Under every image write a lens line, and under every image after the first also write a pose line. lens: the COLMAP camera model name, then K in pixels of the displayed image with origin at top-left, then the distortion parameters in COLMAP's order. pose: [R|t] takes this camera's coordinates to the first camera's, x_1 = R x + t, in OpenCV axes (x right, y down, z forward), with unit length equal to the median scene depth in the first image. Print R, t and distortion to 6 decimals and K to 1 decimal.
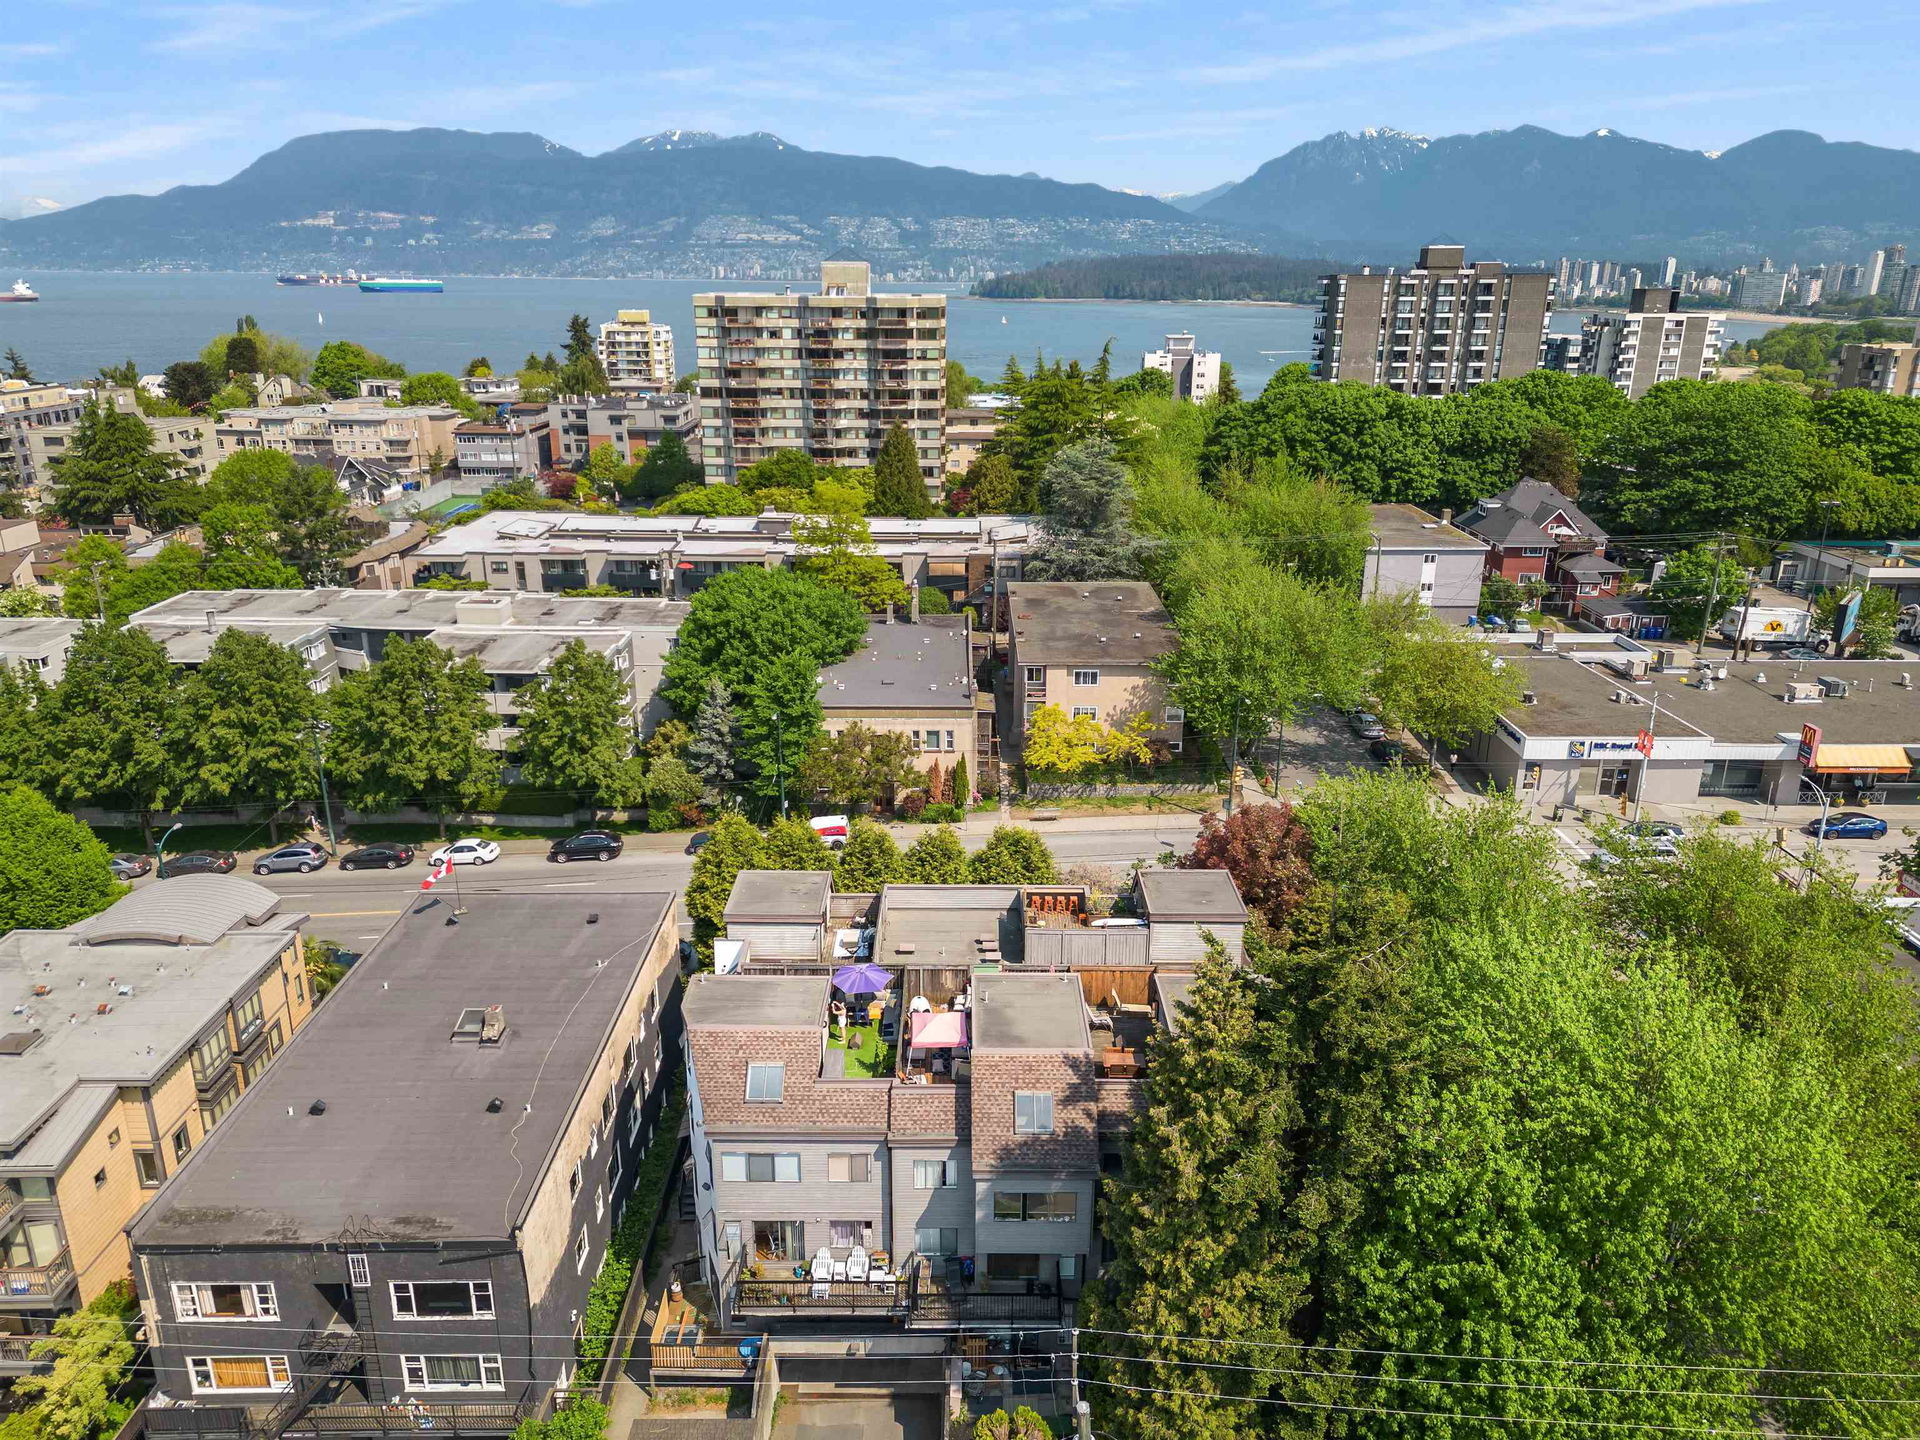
lens RADIAL K [[1366.5, 0, 960.0], [0, 1366.5, 720.0], [0, 0, 1]] dist [0.099809, -0.089526]
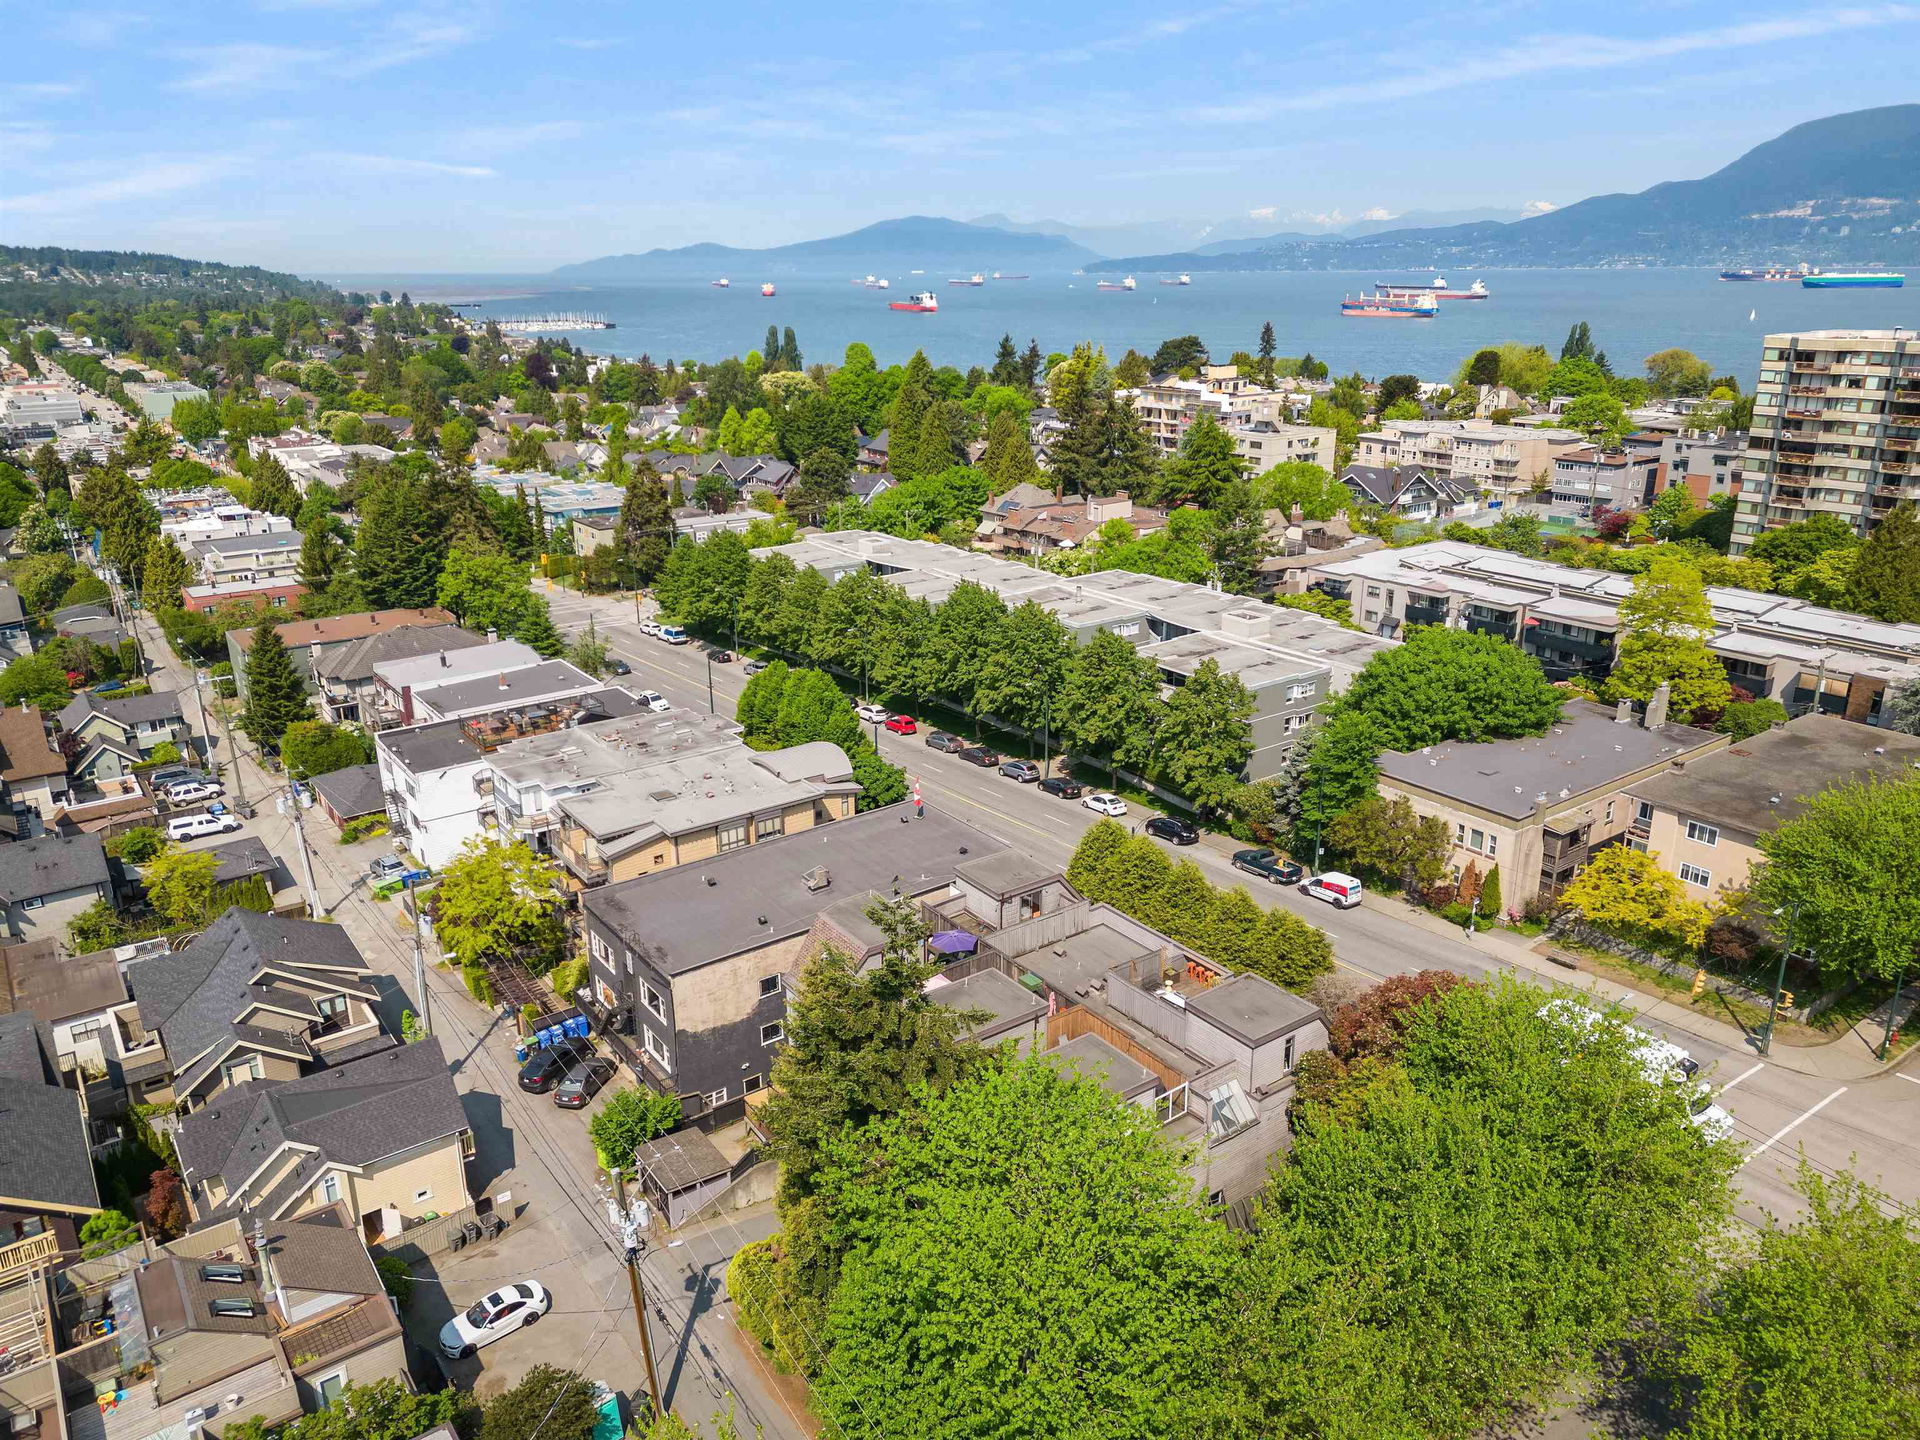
lens RADIAL K [[1366.5, 0, 960.0], [0, 1366.5, 720.0], [0, 0, 1]] dist [0.099809, -0.089526]
pose [[0.593186, 0.250254, -0.765182, 0.249890], [-0.245766, 0.961378, 0.123897, -0.049873], [0.766635, 0.114562, 0.631781, 0.048785]]
